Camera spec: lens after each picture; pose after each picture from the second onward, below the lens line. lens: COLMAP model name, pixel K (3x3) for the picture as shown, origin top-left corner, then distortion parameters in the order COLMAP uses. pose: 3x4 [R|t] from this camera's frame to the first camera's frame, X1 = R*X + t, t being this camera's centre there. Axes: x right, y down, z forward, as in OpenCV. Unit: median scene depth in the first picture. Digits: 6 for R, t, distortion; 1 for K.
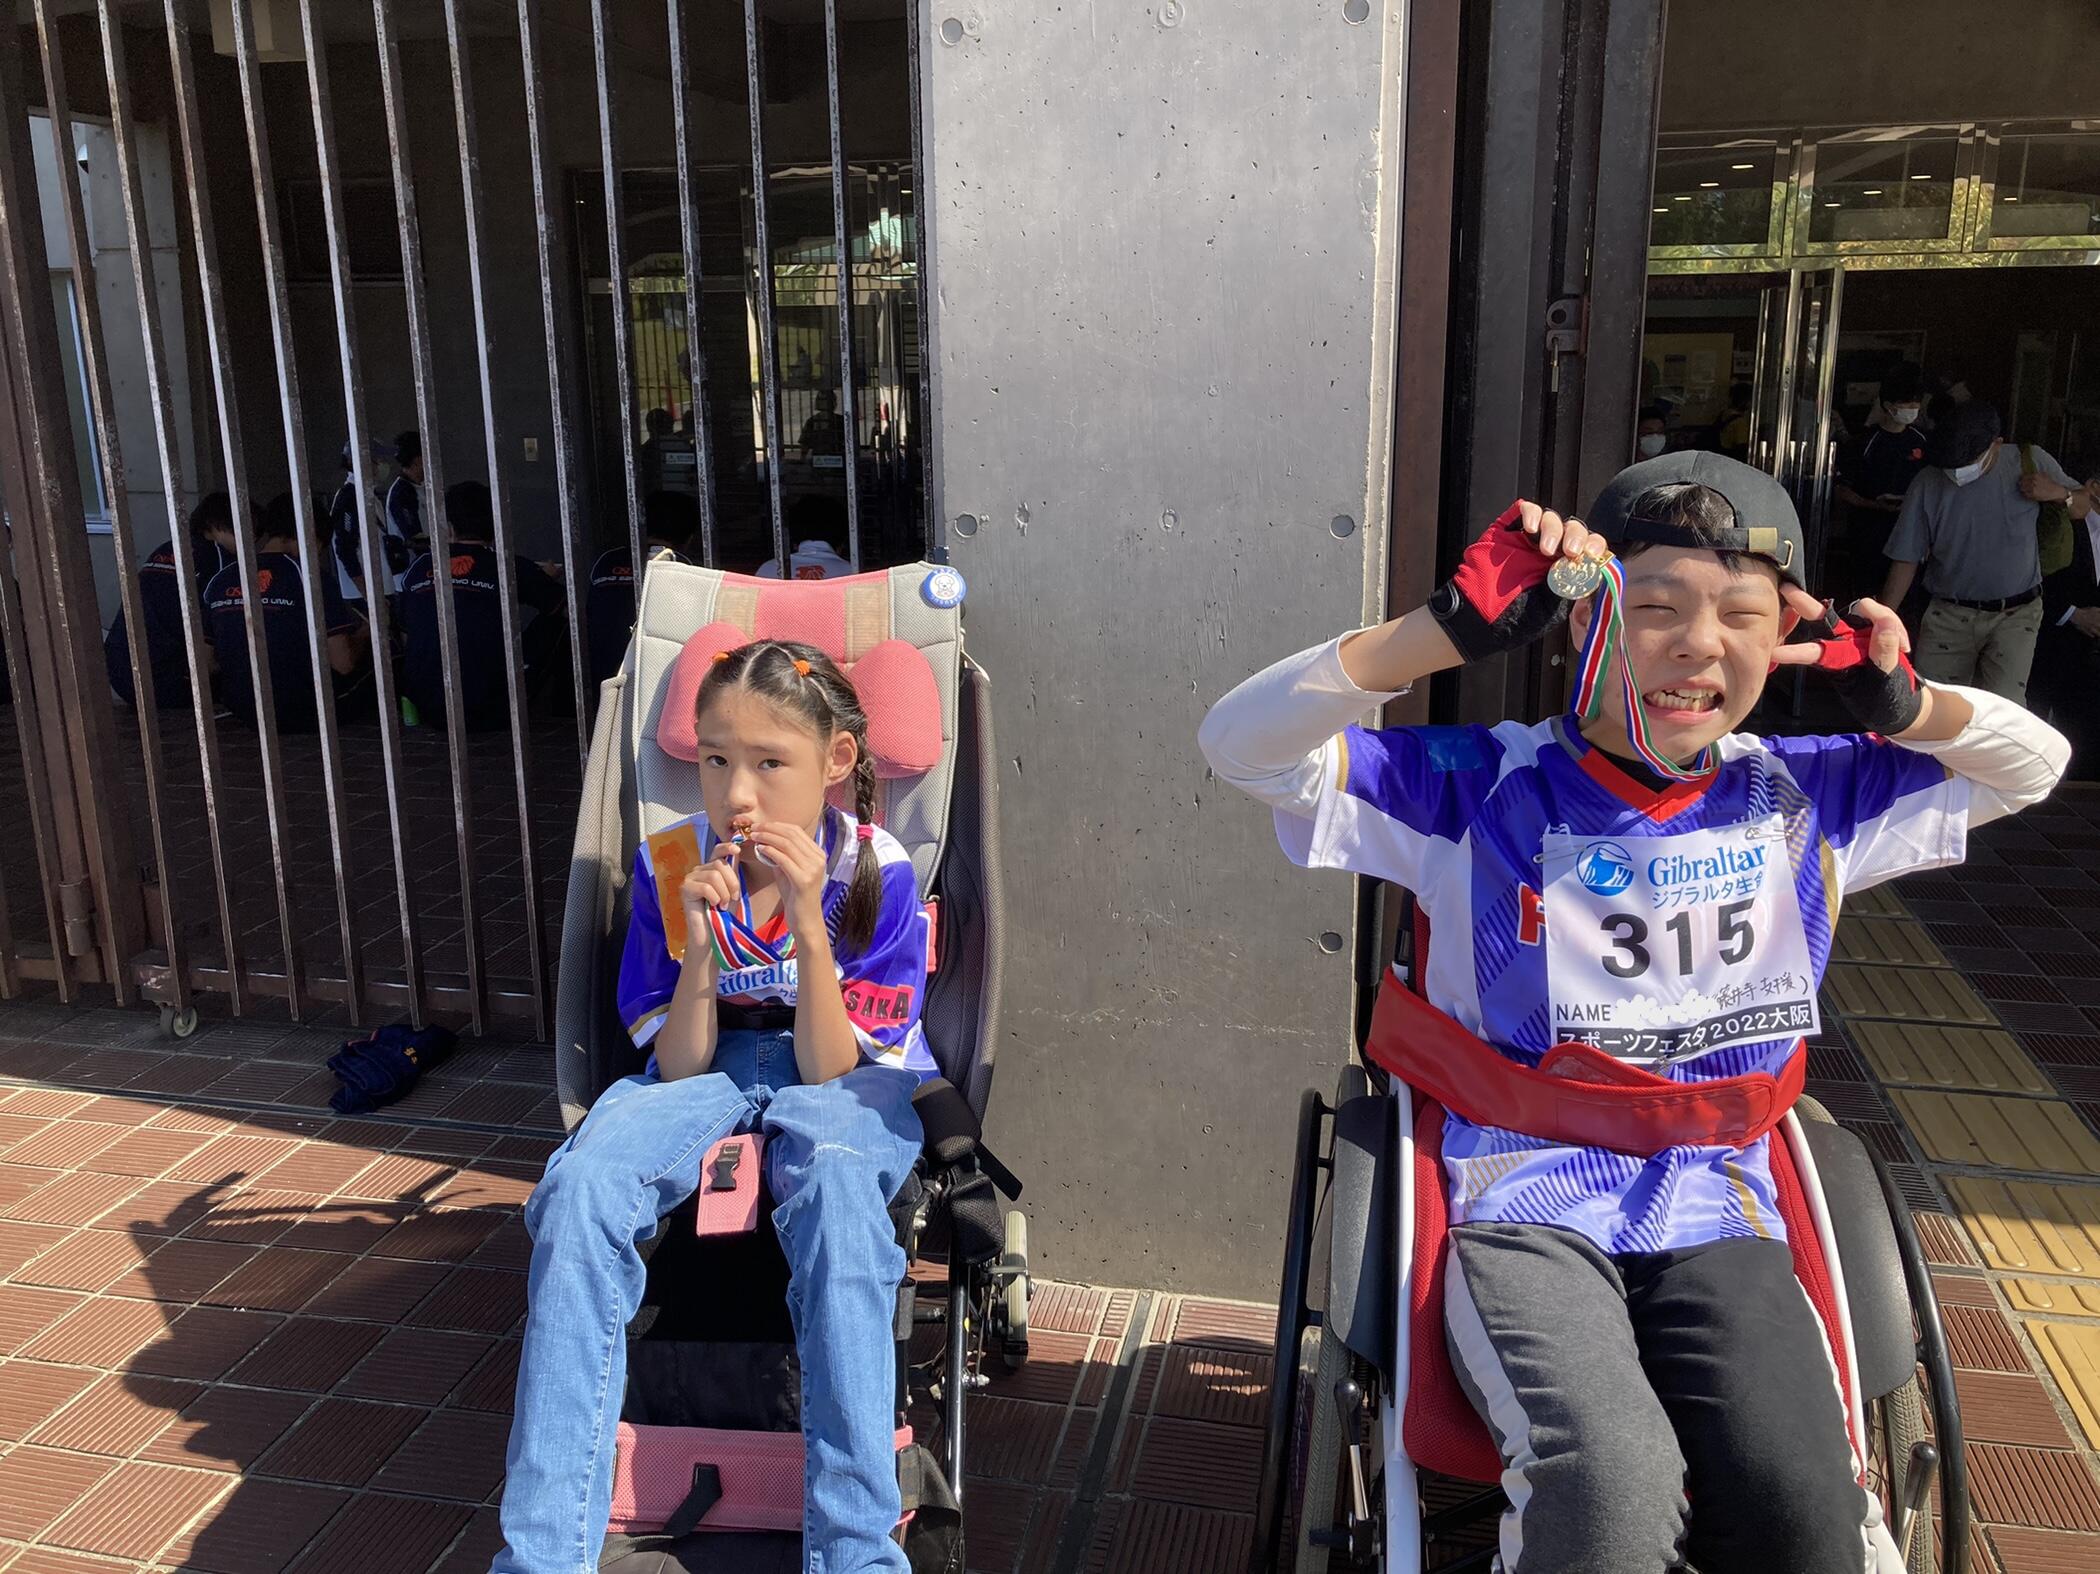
lens RADIAL K [[1721.3, 0, 1040.6], [0, 1721.3, 783.2], [0, 0, 1]] dist [0.006226, -0.000213]
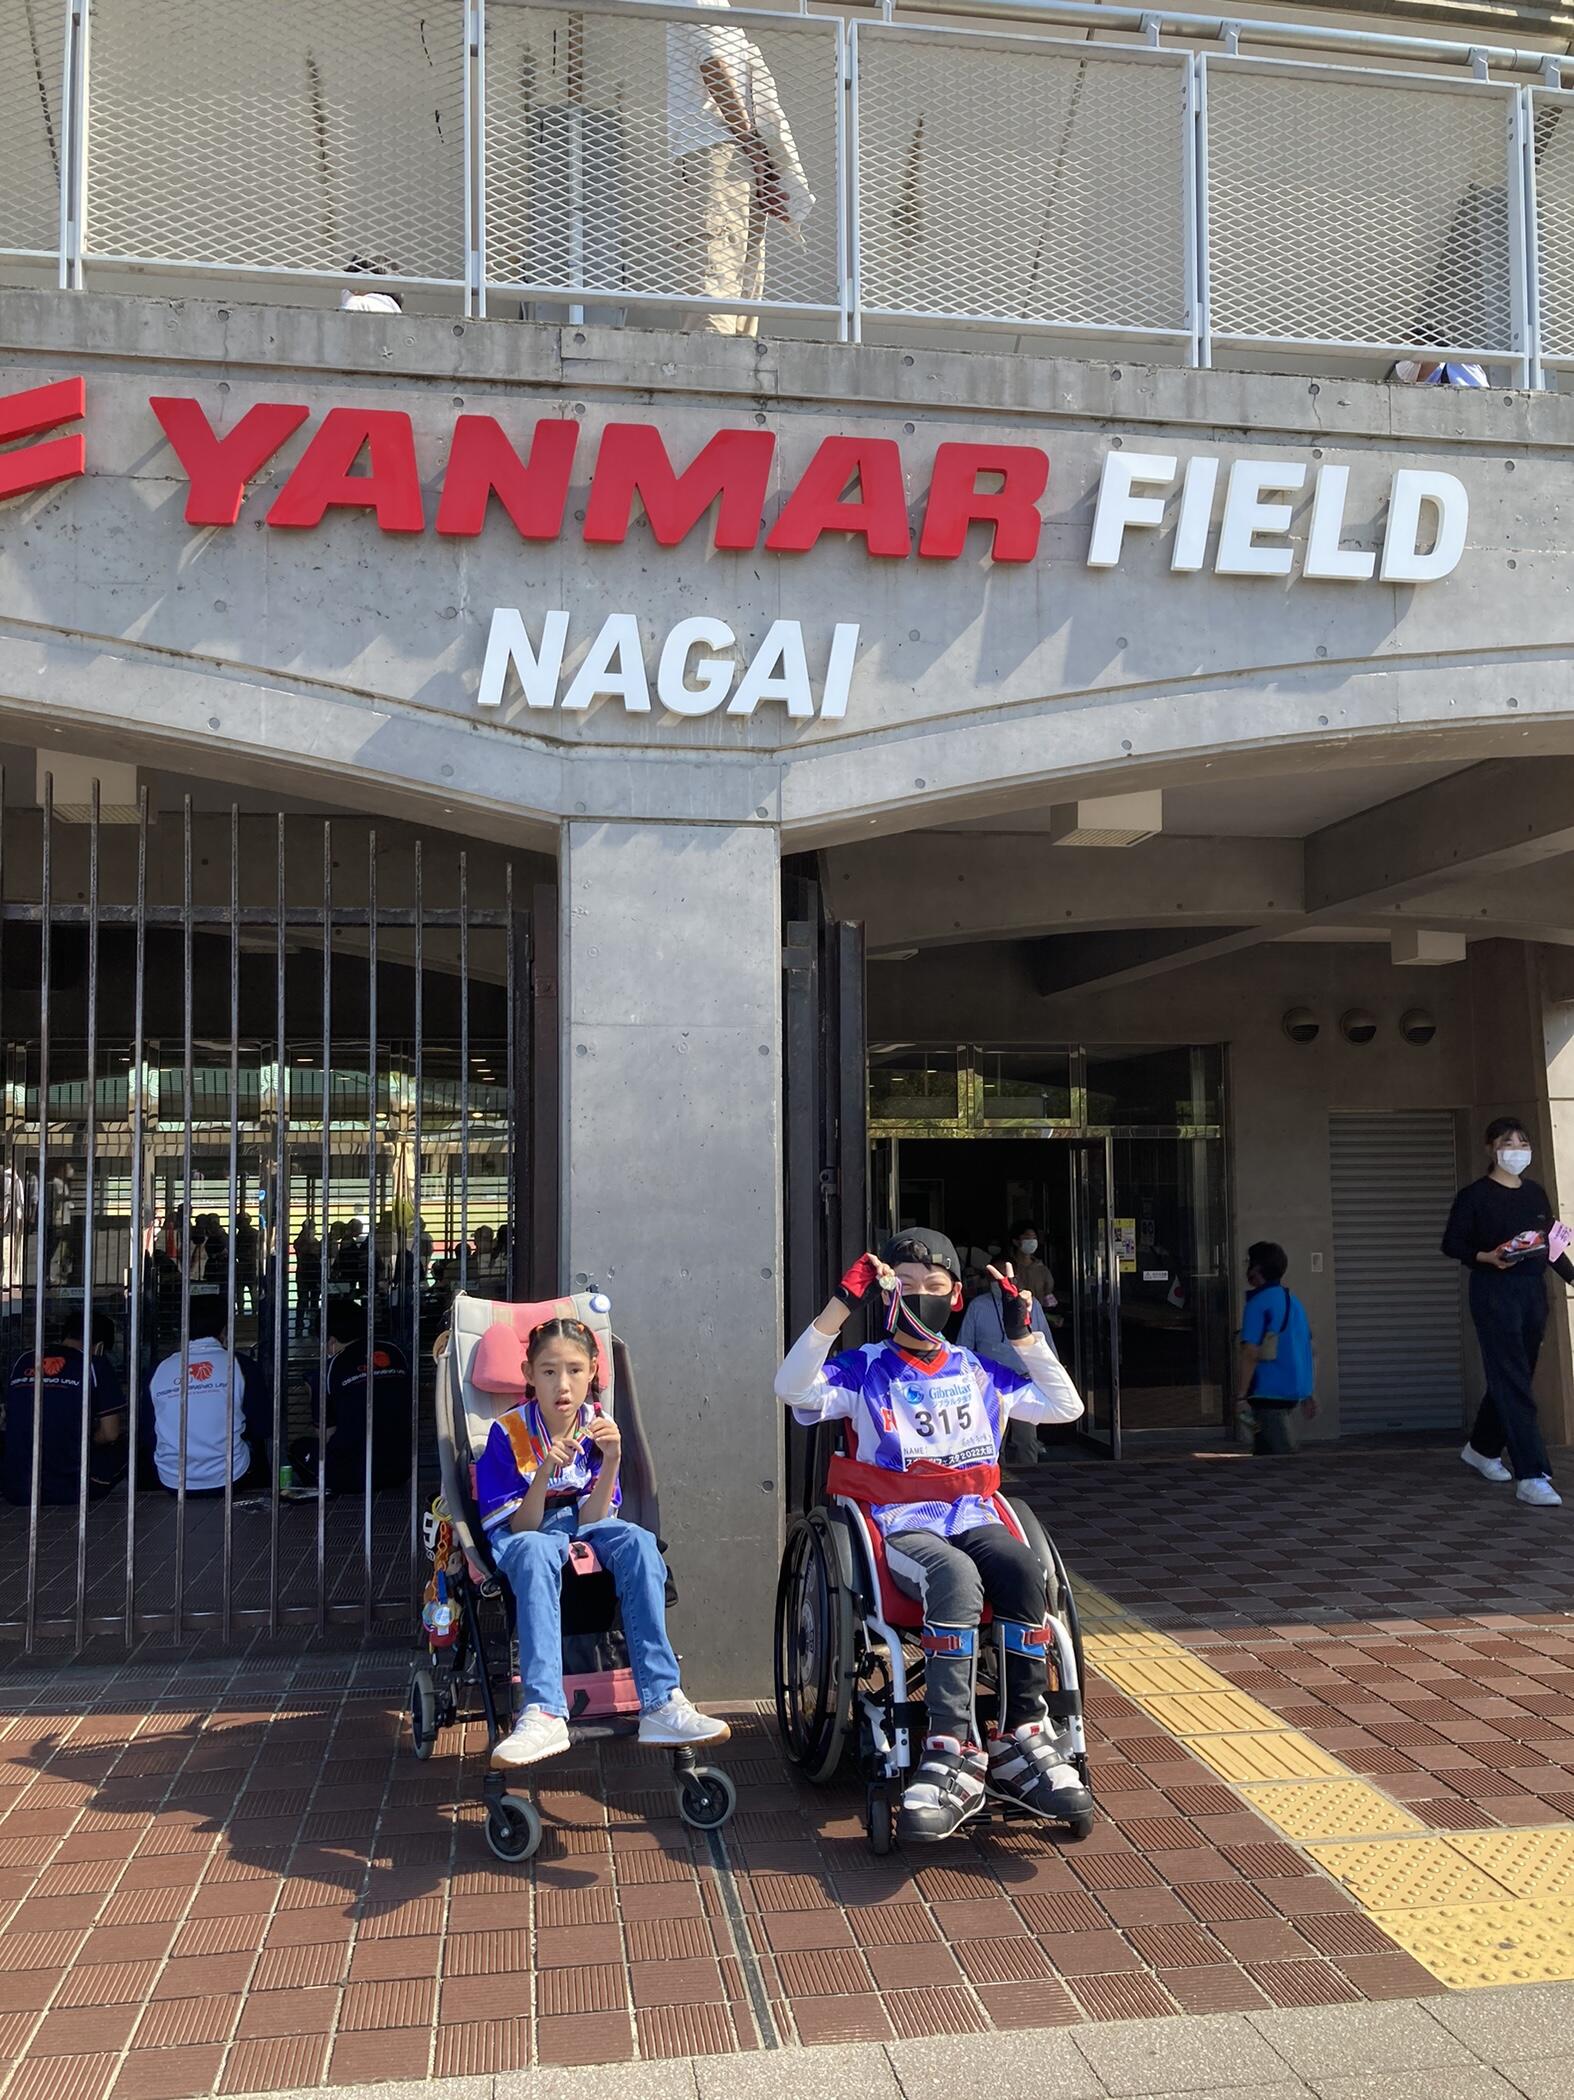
lens RADIAL K [[1721.3, 0, 787.0], [0, 1721.3, 1050.0], [0, 0, 1]] dist [0.006226, -0.000213]
pose [[0.930027, 0.028620, 0.366376, -0.593415], [0.092184, 0.946918, -0.307975, 0.249401], [-0.355742, 0.320199, 0.878021, -0.976705]]
